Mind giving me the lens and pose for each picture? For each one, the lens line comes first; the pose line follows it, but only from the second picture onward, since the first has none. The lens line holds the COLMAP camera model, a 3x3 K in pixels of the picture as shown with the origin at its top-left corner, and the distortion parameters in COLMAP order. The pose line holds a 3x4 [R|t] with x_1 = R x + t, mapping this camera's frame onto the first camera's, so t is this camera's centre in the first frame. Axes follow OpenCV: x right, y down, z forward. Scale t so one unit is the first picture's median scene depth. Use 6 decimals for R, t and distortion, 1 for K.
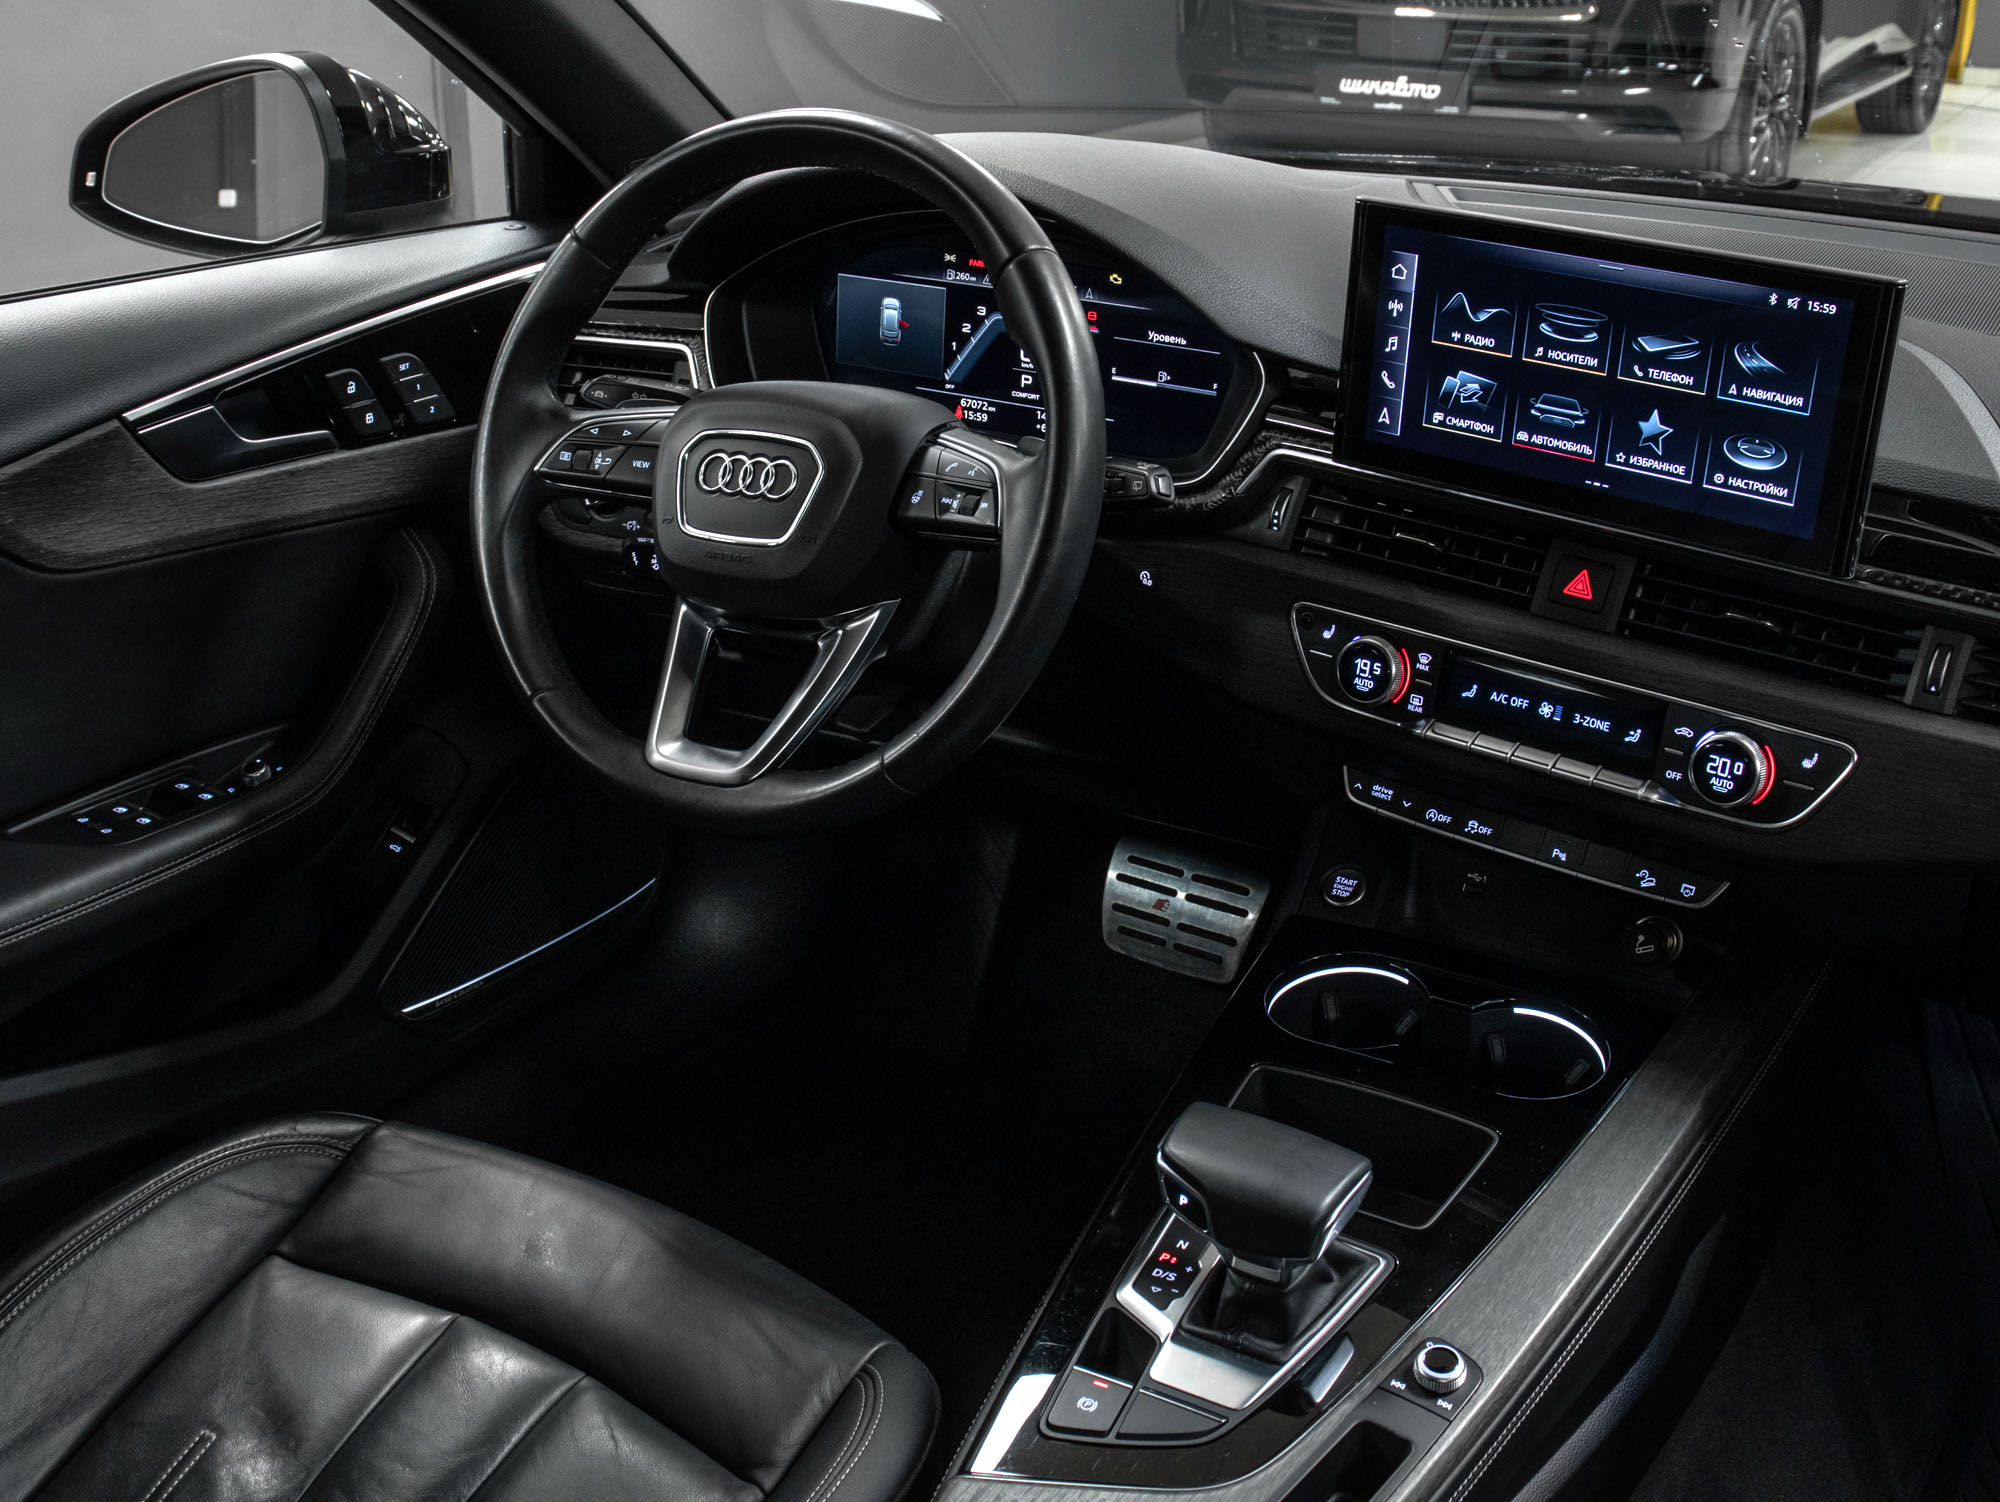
lens RADIAL K [[2173.2, 0, 958.6], [0, 2173.2, 750.1], [0, 0, 1]] dist [-0.165040, 0.164775]
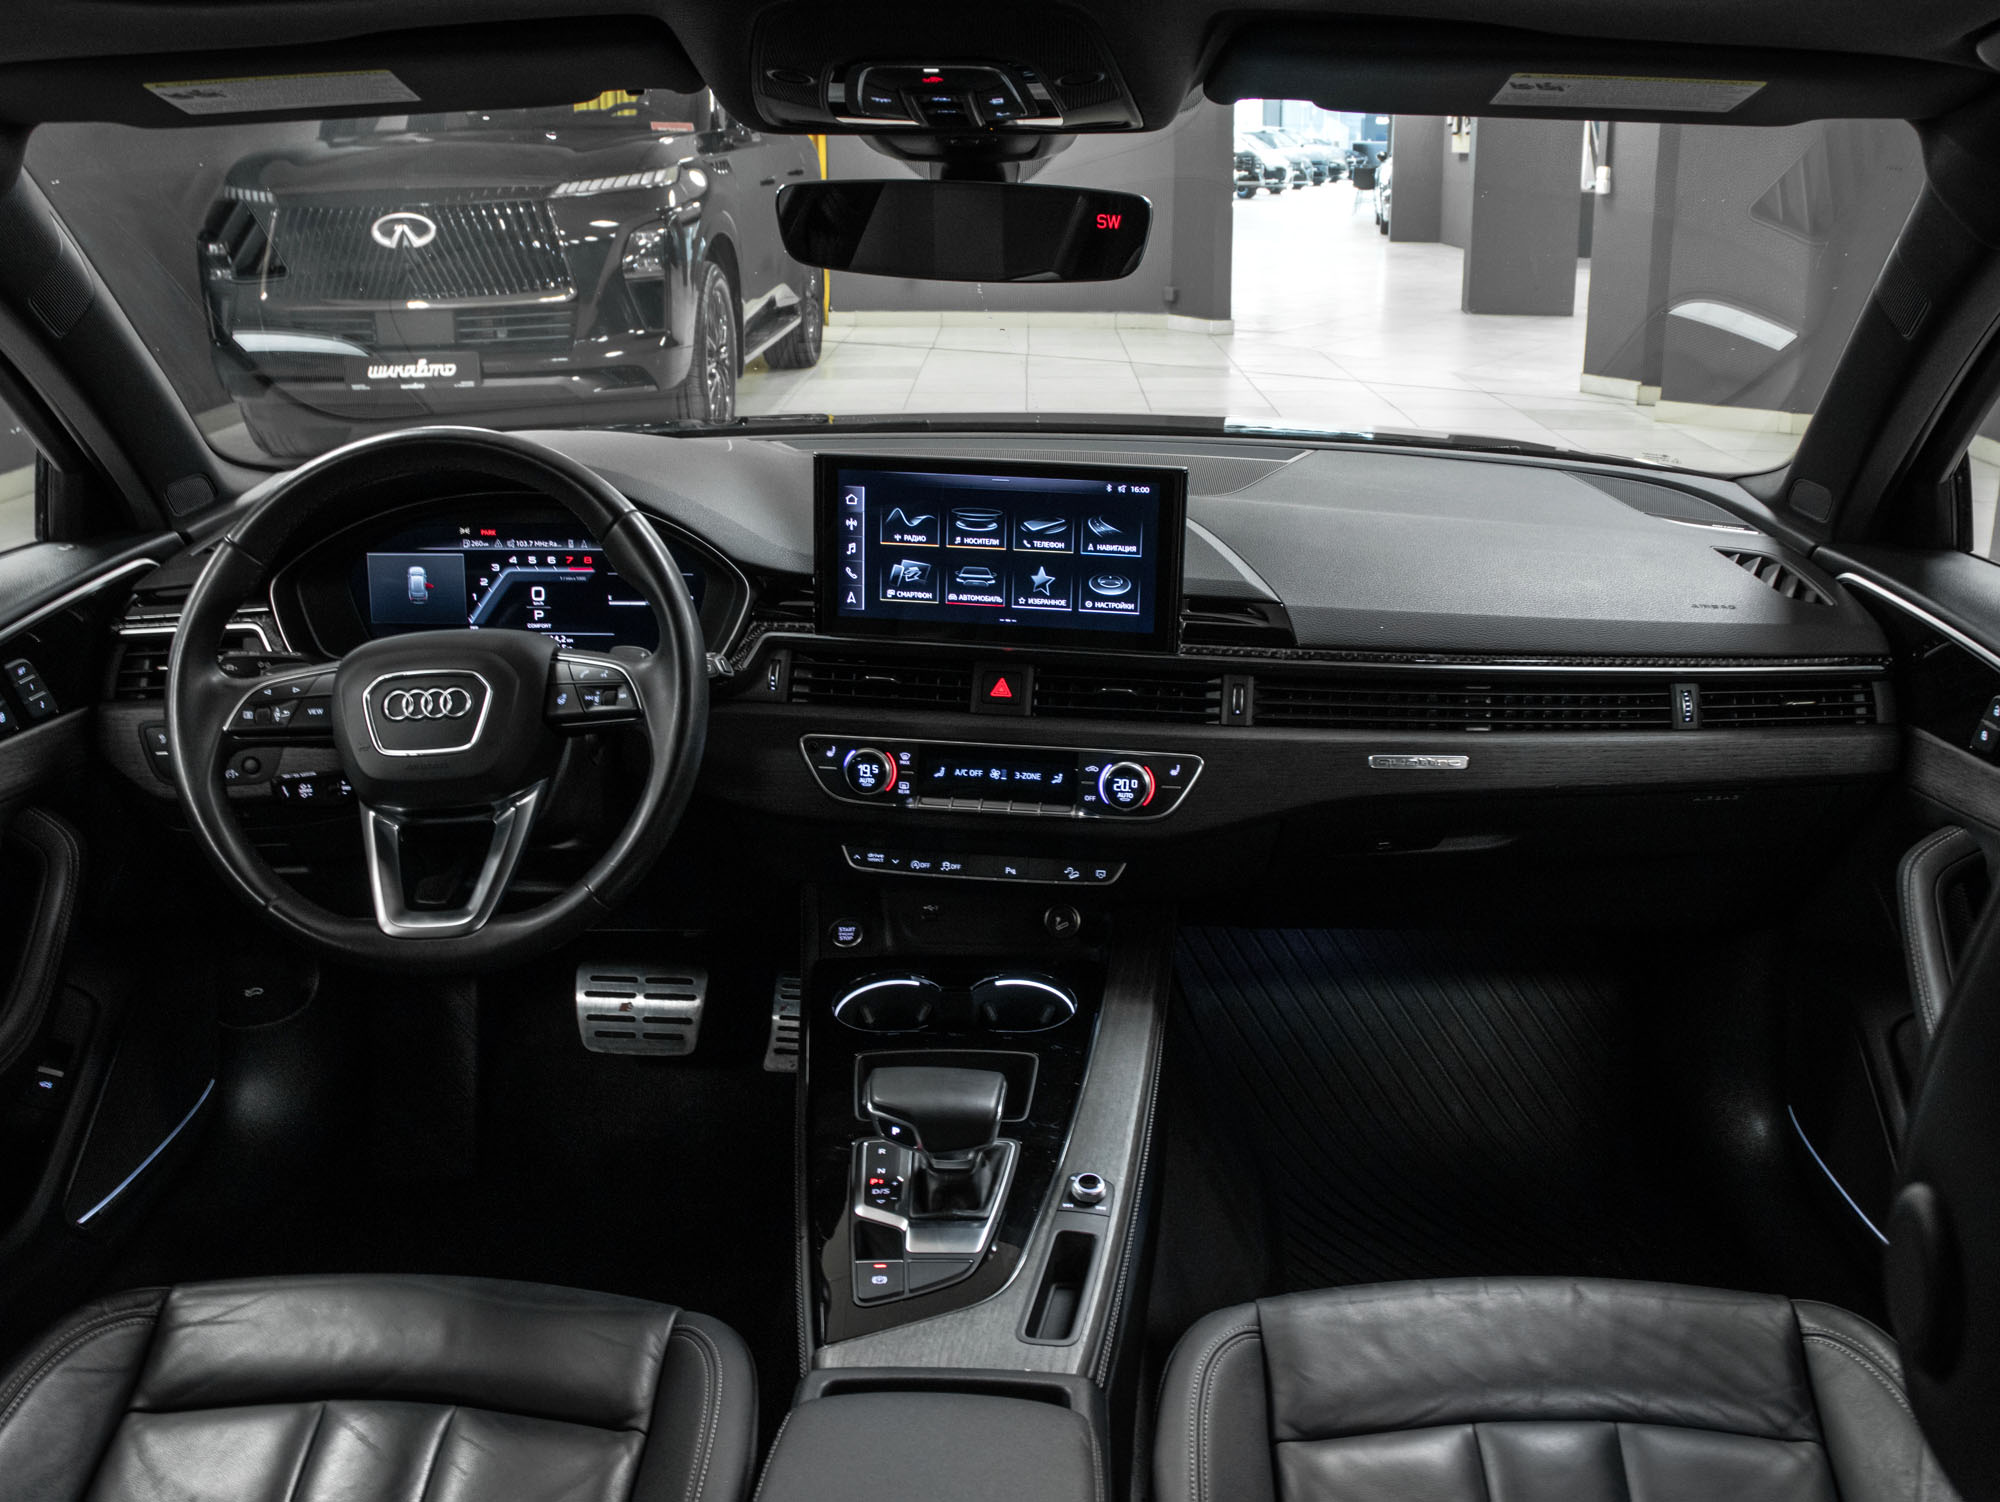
lens RADIAL K [[1897.7, 0, 999.1], [0, 1897.7, 776.7], [0, 0, 1]] dist [-0.176584, 0.157265]
pose [[0.861092, -0.165763, 0.480669, -0.350585], [0.203526, 0.978694, -0.027095, 0.018954], [-0.465937, 0.121160, 0.876483, -0.158691]]
